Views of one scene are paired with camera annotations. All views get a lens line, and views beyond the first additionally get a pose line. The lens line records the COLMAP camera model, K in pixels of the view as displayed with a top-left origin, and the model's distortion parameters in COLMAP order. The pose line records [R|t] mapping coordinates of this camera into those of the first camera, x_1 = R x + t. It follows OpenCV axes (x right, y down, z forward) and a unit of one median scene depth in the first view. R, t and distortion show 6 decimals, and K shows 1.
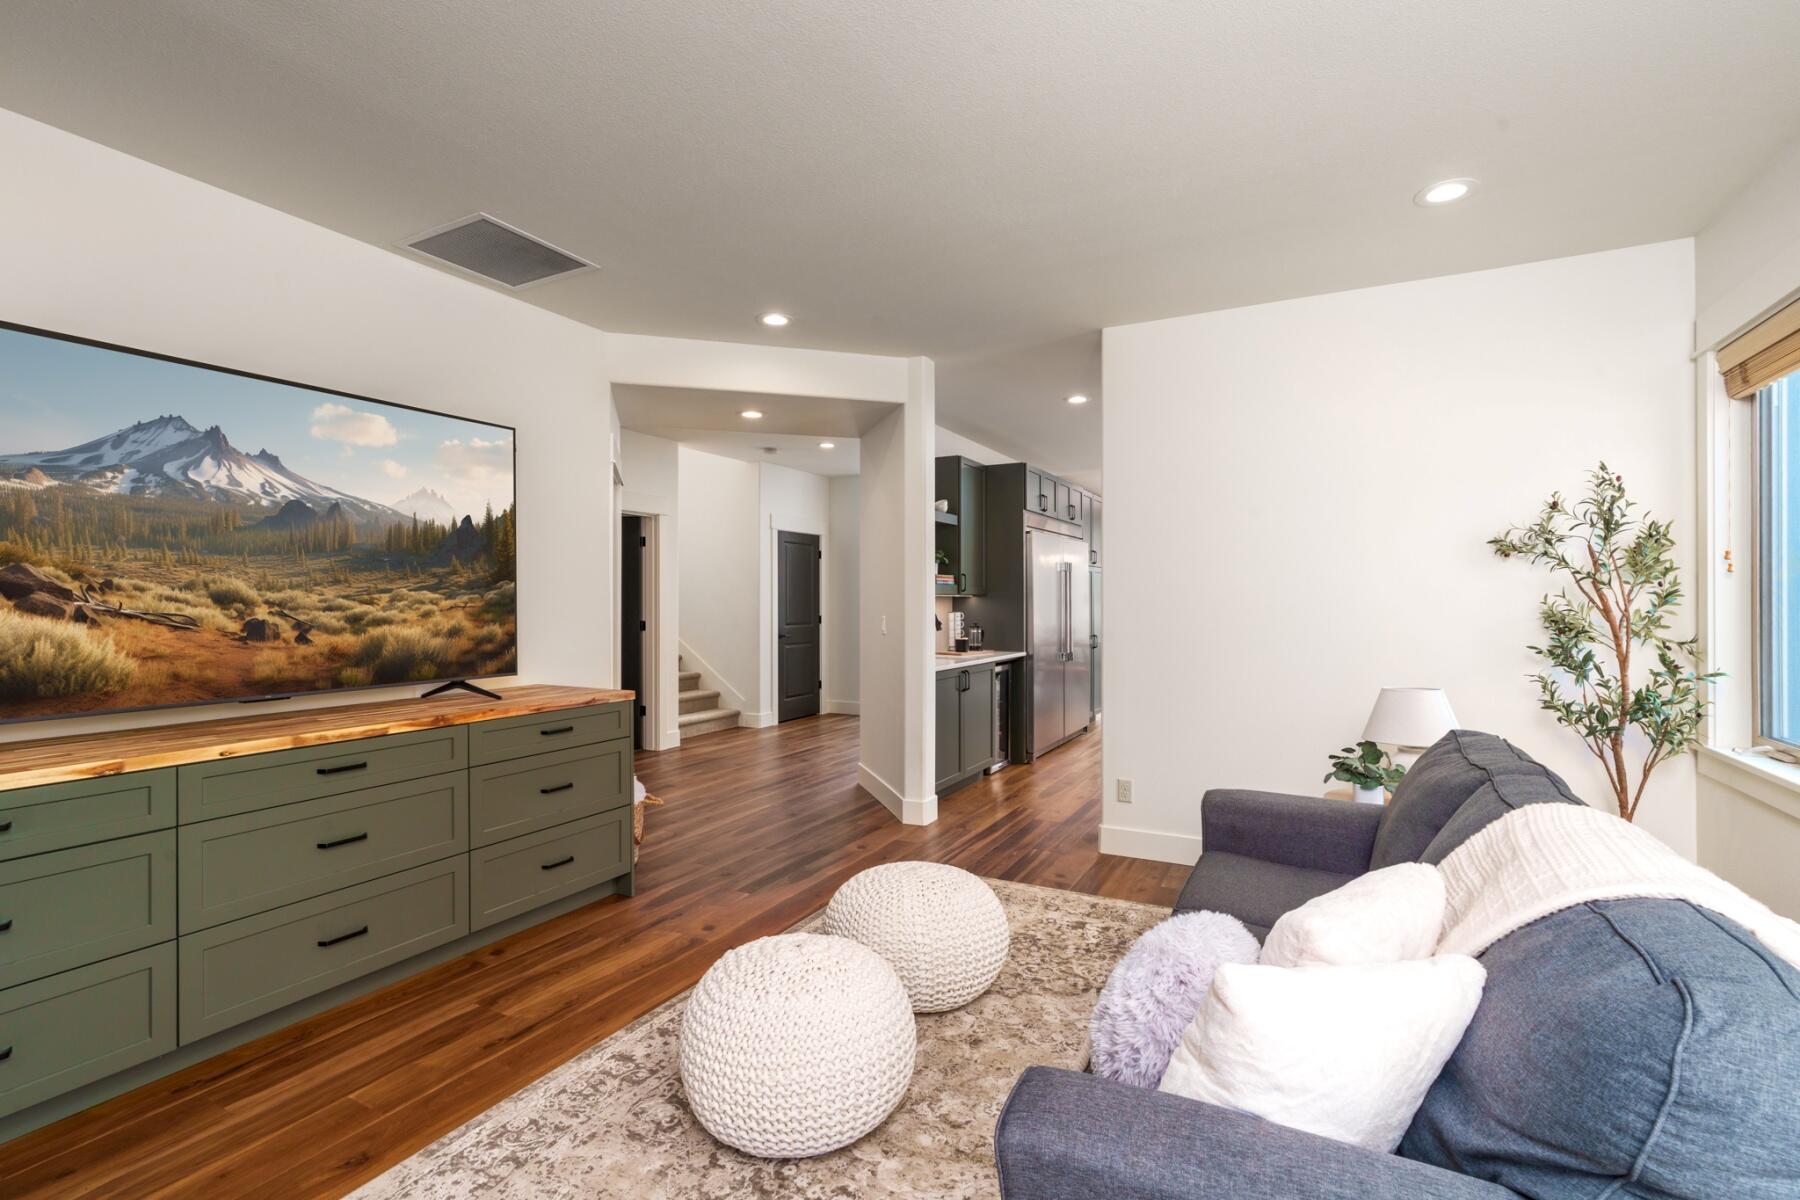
lens RADIAL K [[811.3, 0, 902.5], [0, 811.3, 598.5], [0, 0, 1]] dist [-0.002035, 0.000913]
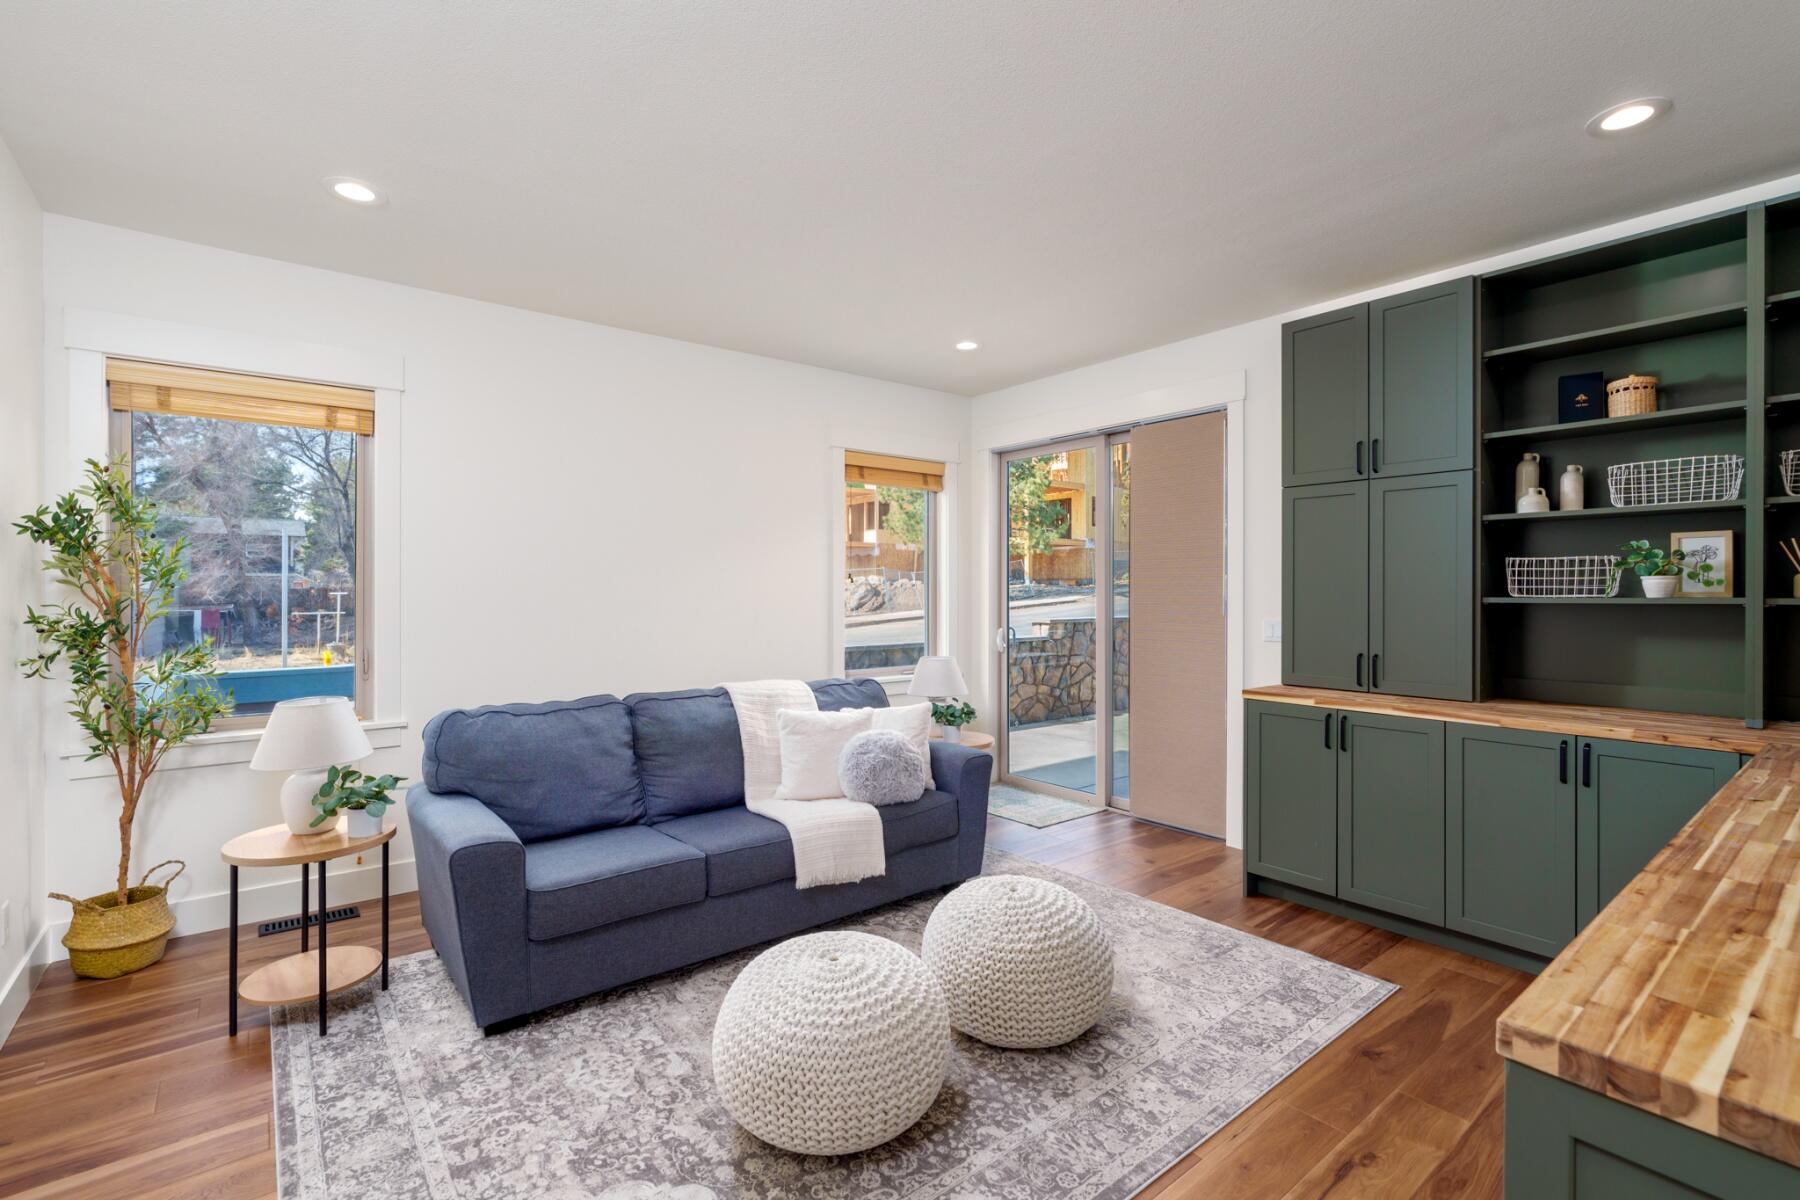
lens RADIAL K [[821.7, 0, 905.4], [0, 821.7, 593.5], [0, 0, 1]] dist [-0.002788, -0.000389]
pose [[-0.921356, 0.001162, 0.388717, -0.330077], [0.001646, 0.999998, 0.000911, -0.008339], [-0.388715, 0.001479, -0.921357, 1.590136]]
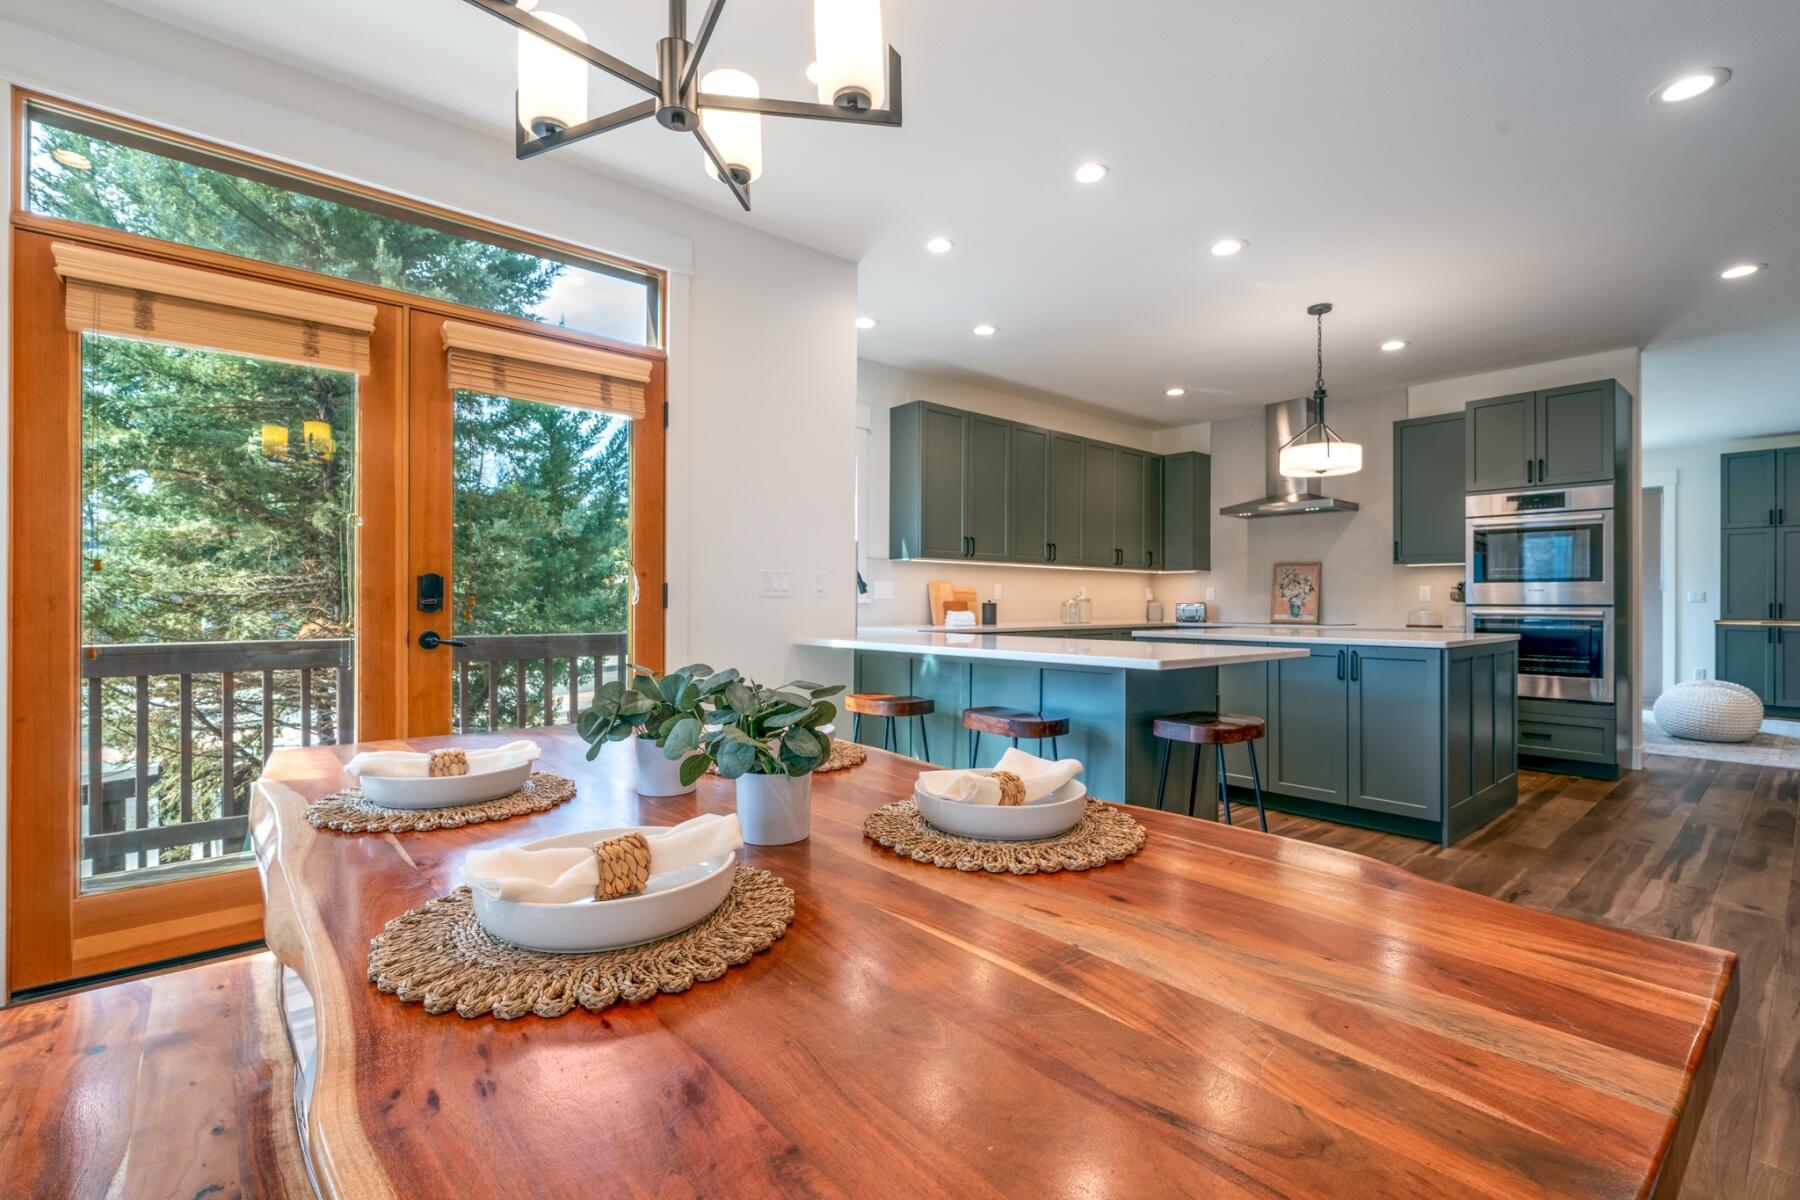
lens RADIAL K [[811.3, 0, 902.5], [0, 811.3, 598.5], [0, 0, 1]] dist [-0.002035, 0.000913]
pose [[-0.935171, -0.000459, 0.354197, 1.286237], [-0.002126, 0.999988, -0.004316, 0.083996], [-0.354191, -0.004789, -0.935161, 3.789147]]
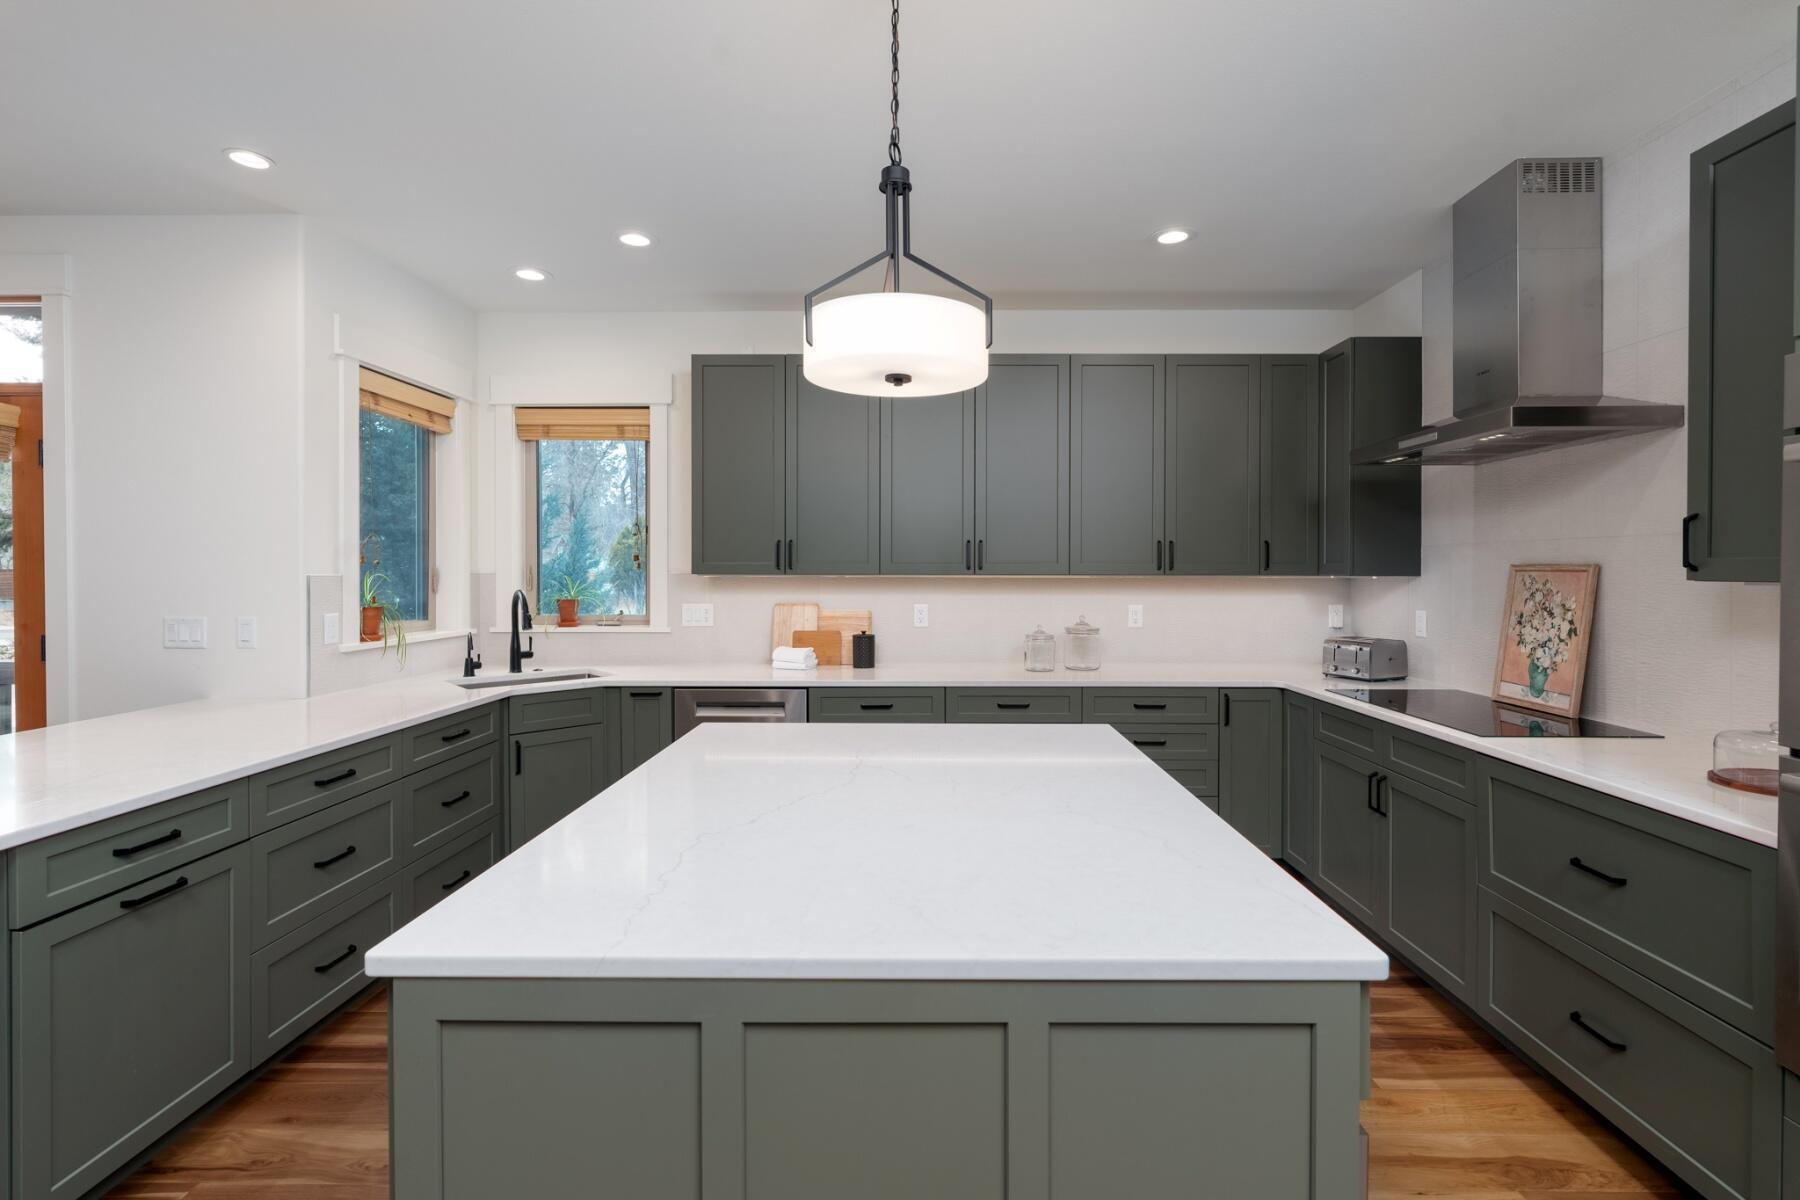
lens RADIAL K [[813.1, 0, 905.8], [0, 813.1, 574.9], [0, 0, 1]] dist [0.001277, -0.000045]
pose [[-0.448041, -0.005663, 0.893995, 0.480270], [0.001265, 0.999975, 0.006968, -0.033263], [-0.894012, 0.004253, -0.448022, 2.242213]]
